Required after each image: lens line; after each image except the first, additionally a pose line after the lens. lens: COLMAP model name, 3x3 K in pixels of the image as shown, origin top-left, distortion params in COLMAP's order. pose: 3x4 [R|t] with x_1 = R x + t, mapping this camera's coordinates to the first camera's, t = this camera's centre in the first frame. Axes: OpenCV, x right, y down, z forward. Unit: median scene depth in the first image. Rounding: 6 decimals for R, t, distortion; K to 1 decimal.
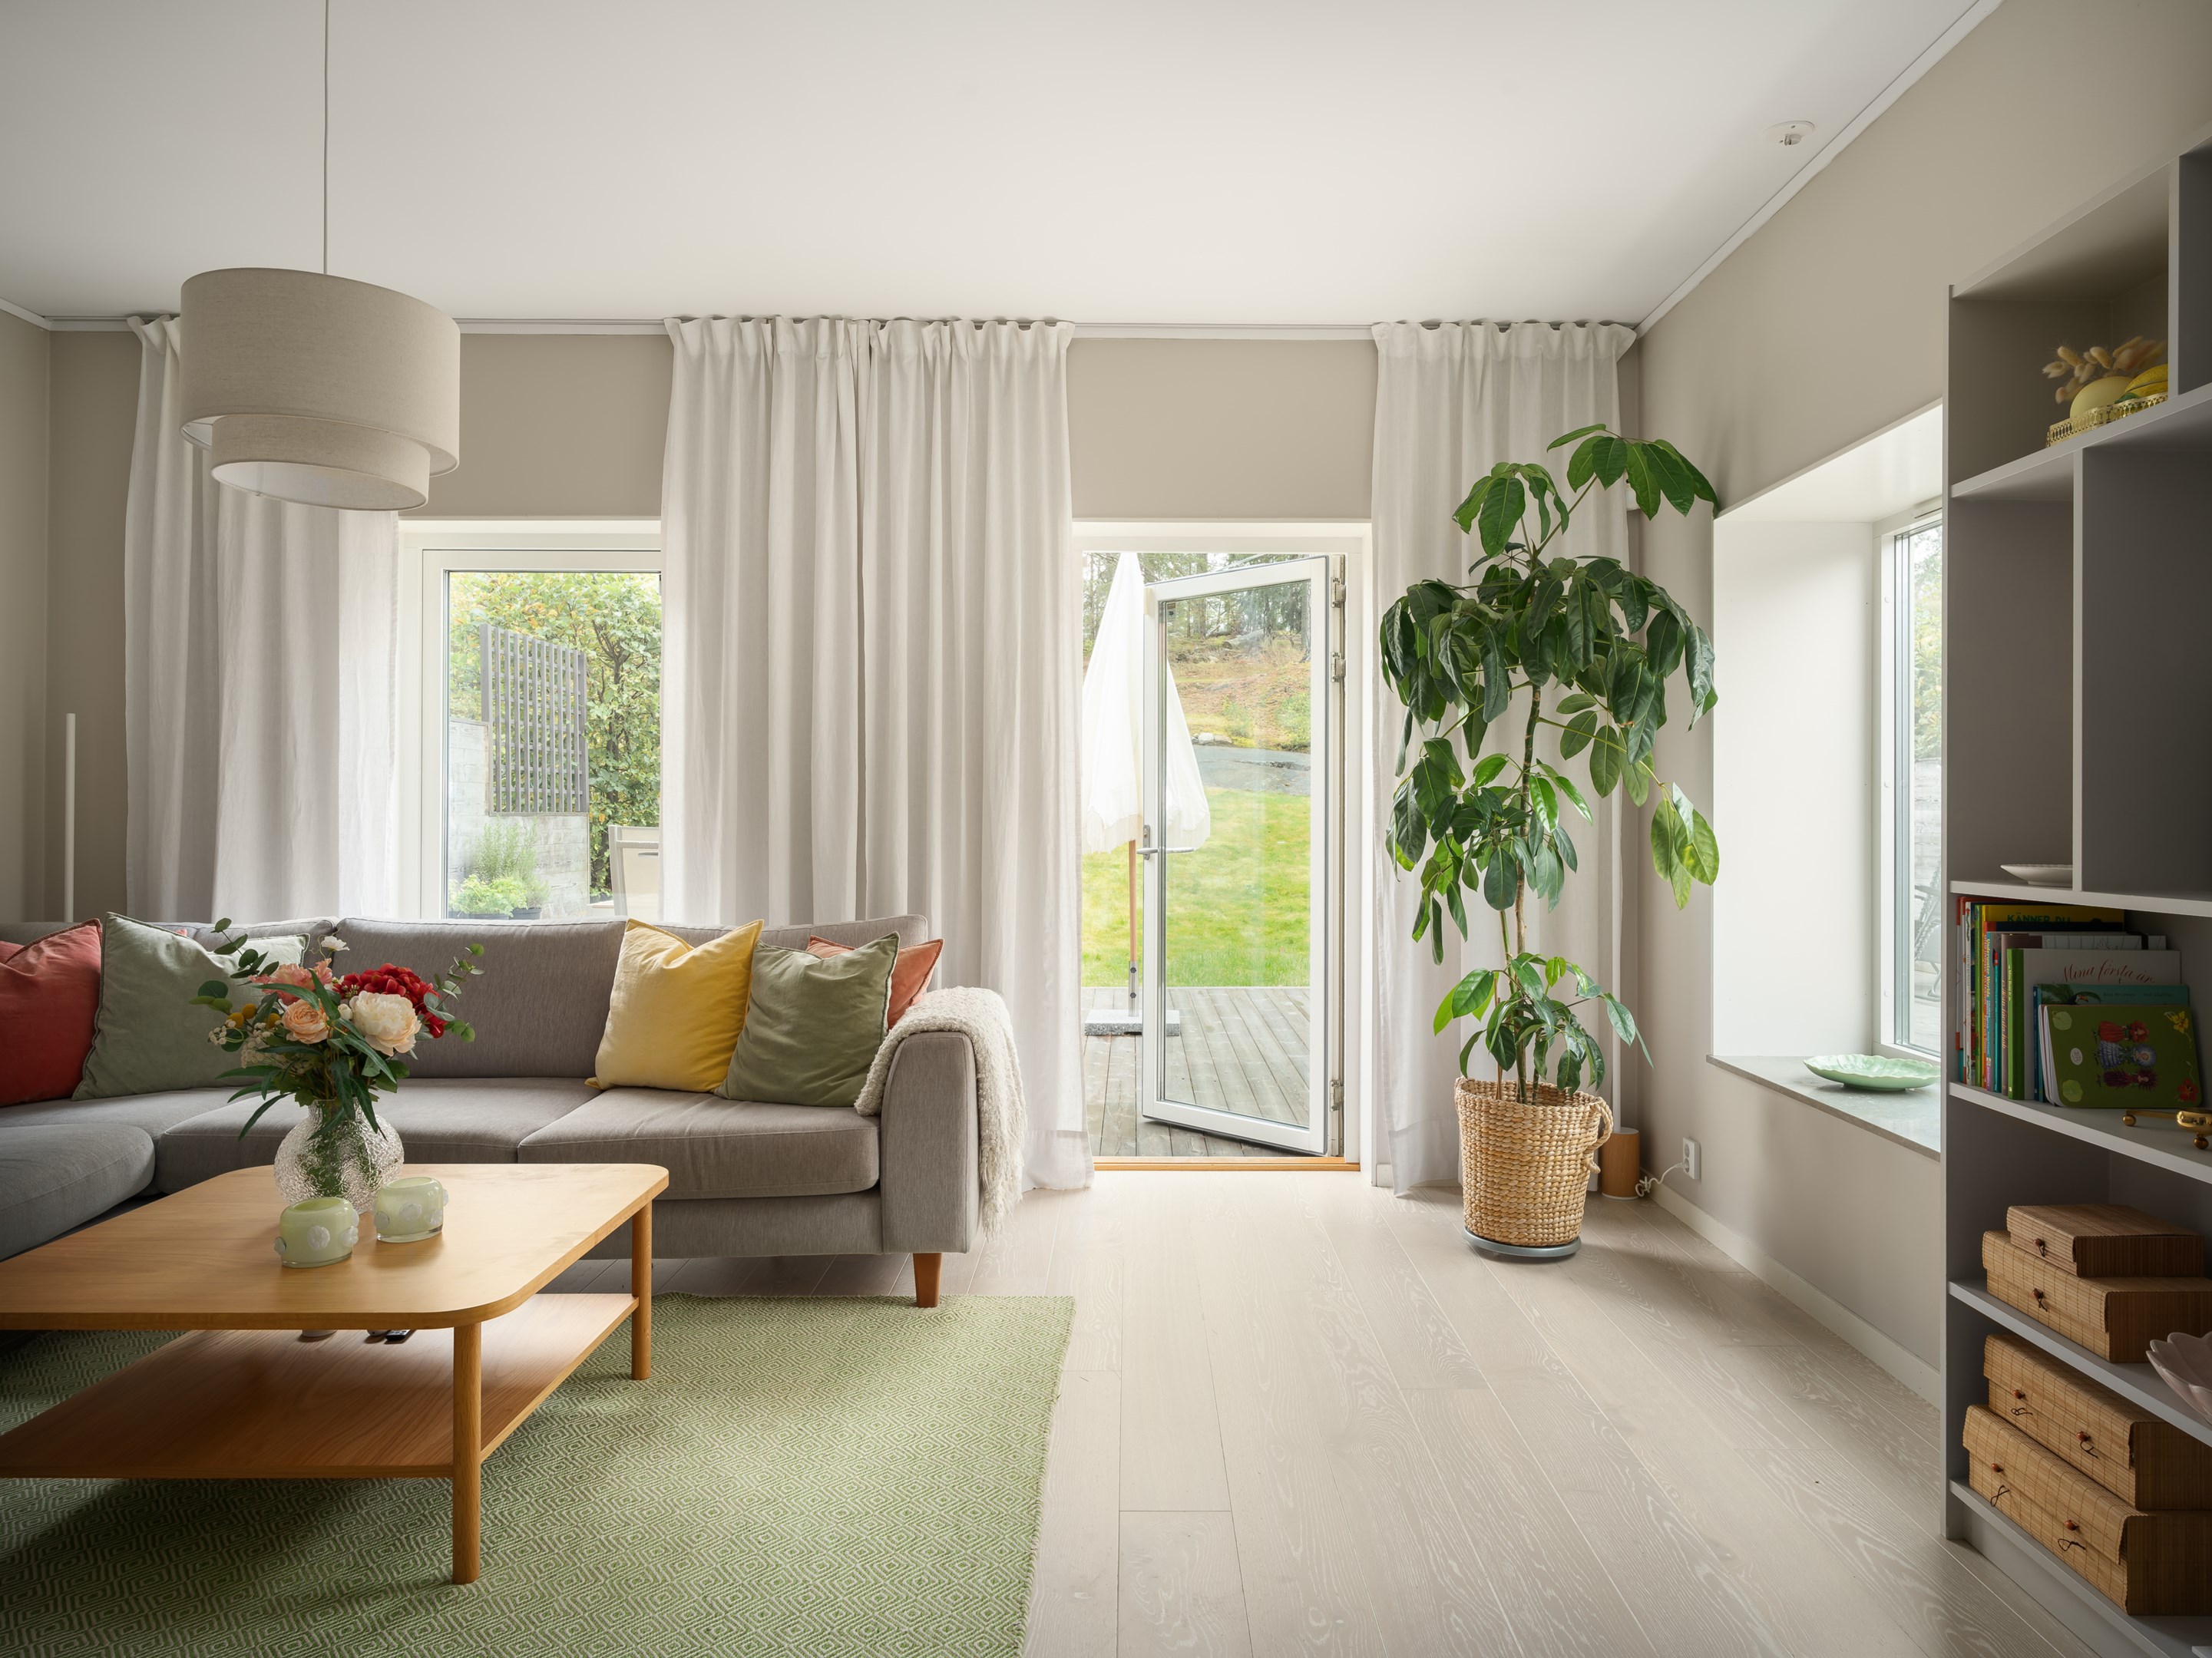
lens RADIAL K [[1477.8, 0, 1112.7], [0, 1477.8, 825.6], [0, 0, 1]] dist [-0.008733, 0.010963]
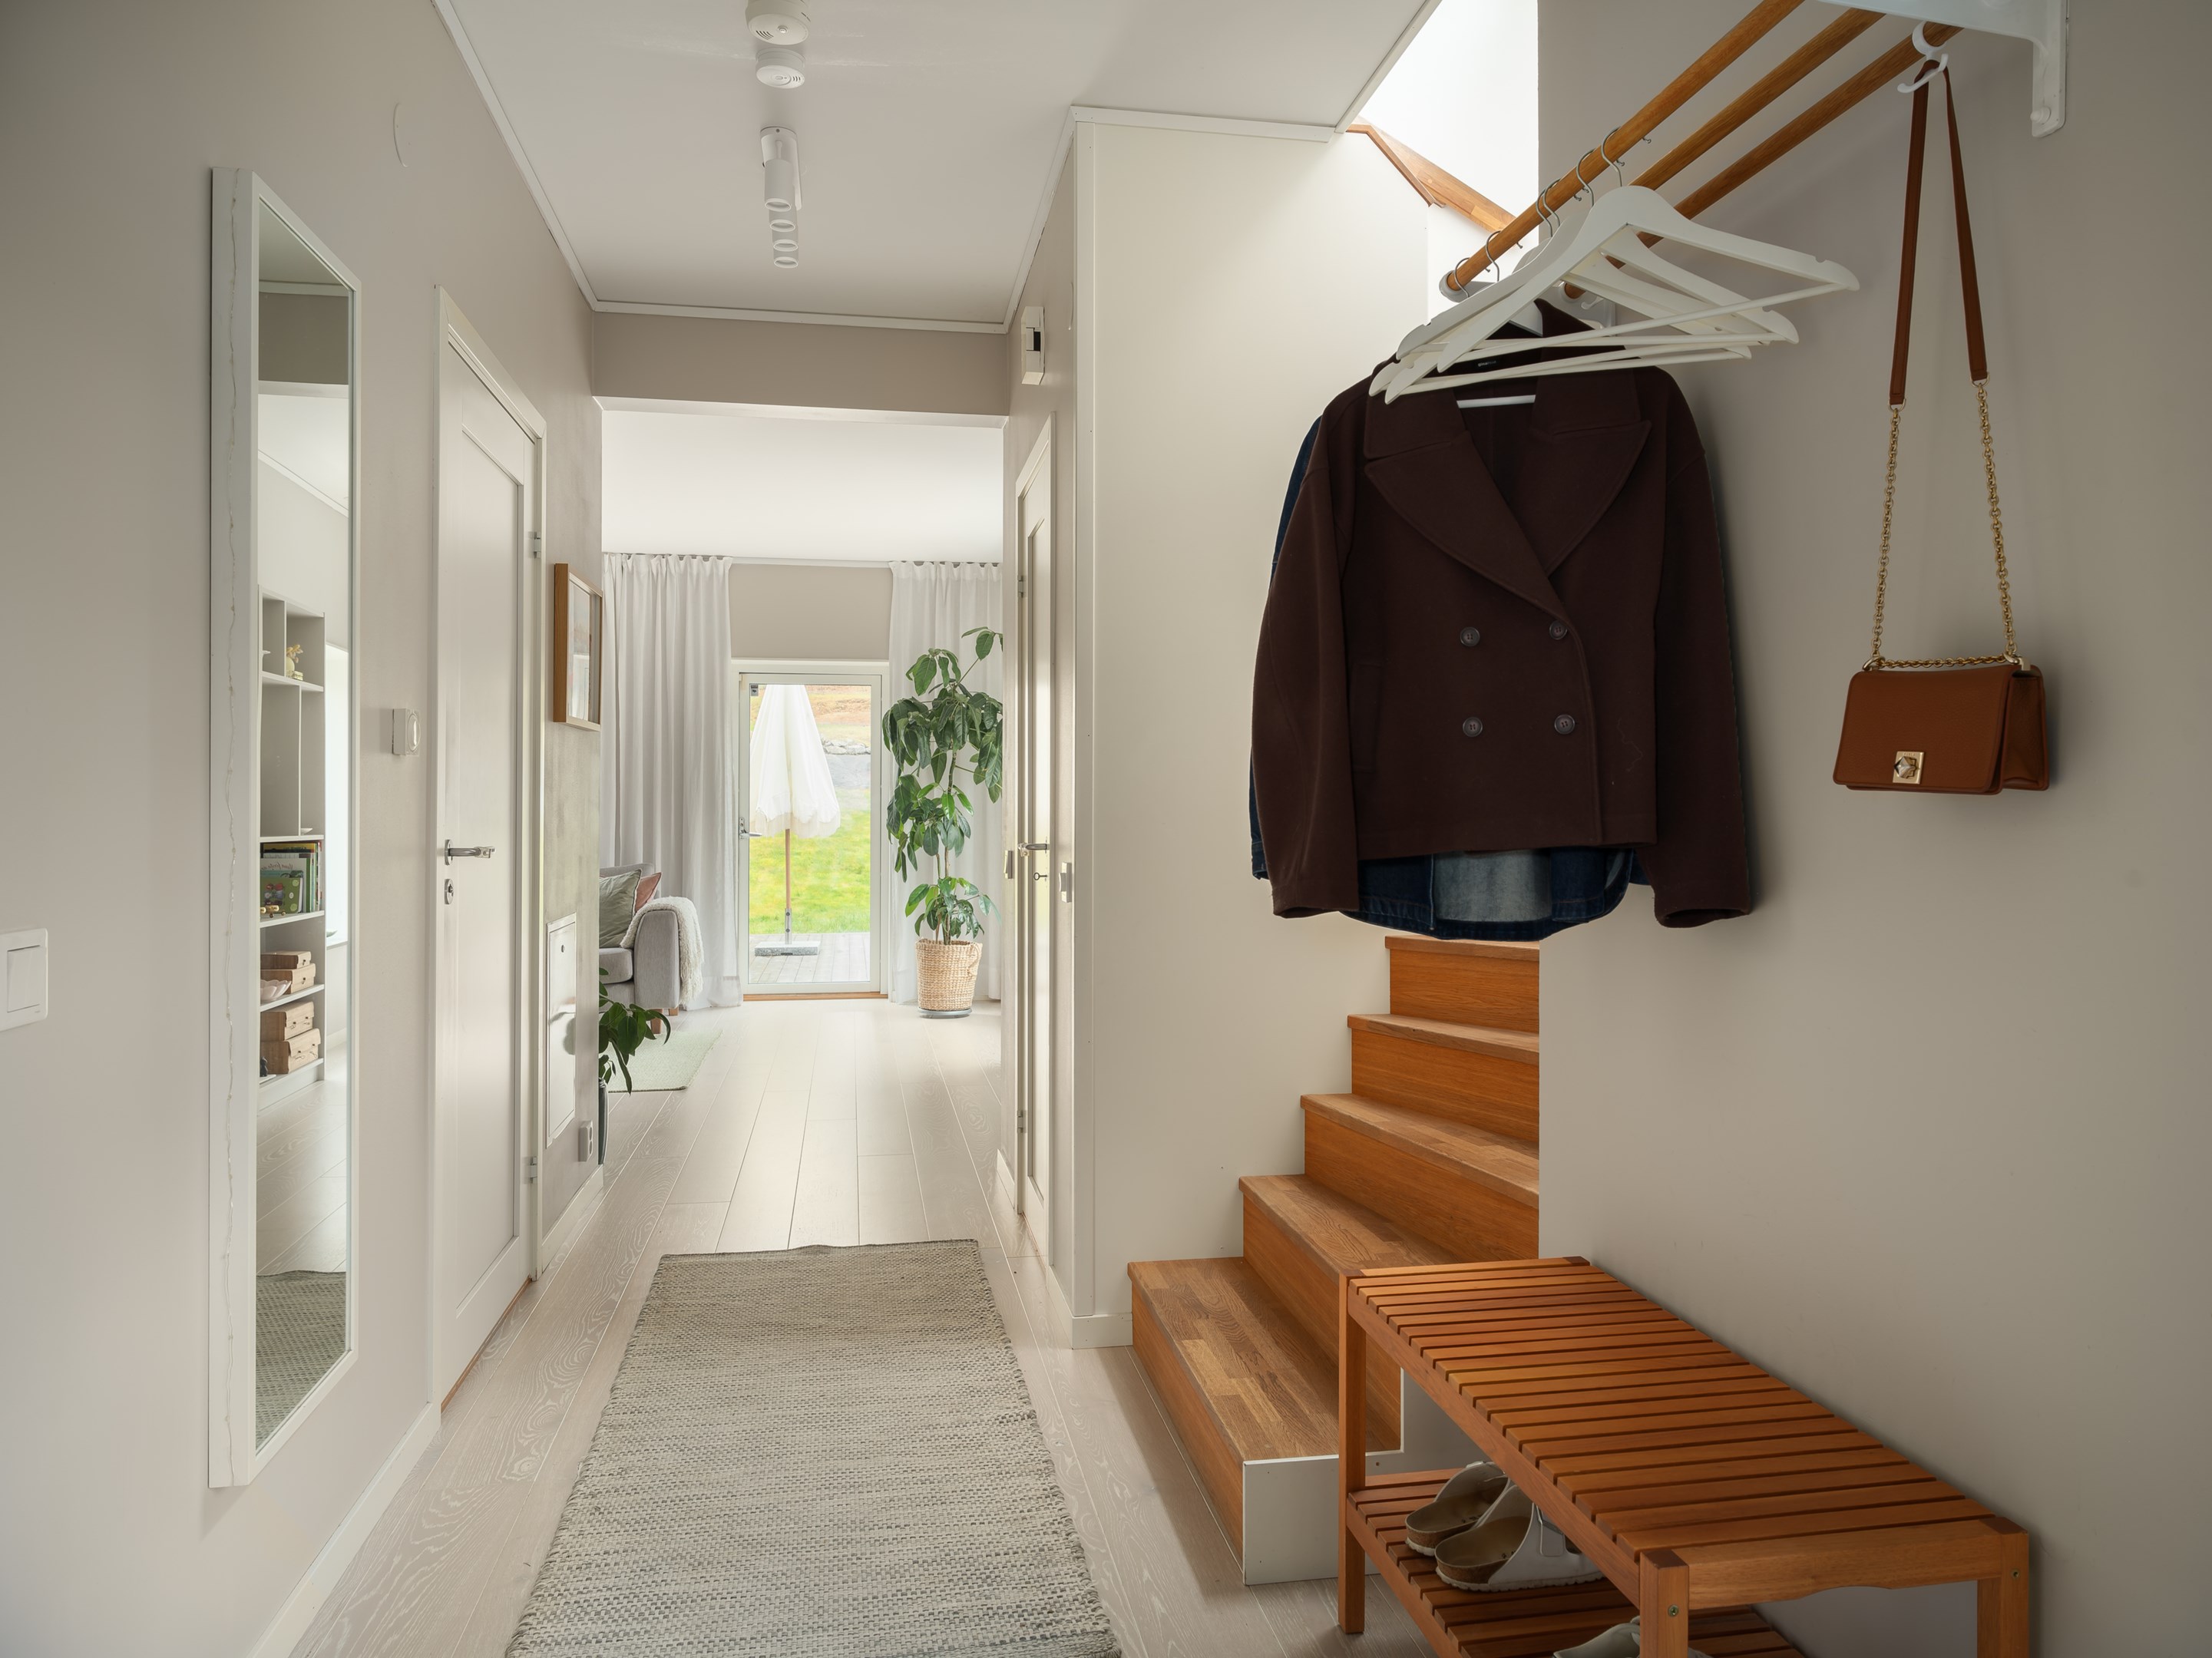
lens RADIAL K [[1477.8, 0, 1101.4], [0, 1477.8, 806.7], [0, 0, 1]] dist [-0.008733, 0.010963]
pose [[0.983870, -0.000106, 0.178883, 0.115959], [0.002357, 0.999921, -0.012370, 0.012093], [-0.178867, 0.012592, 0.983793, -1.105502]]
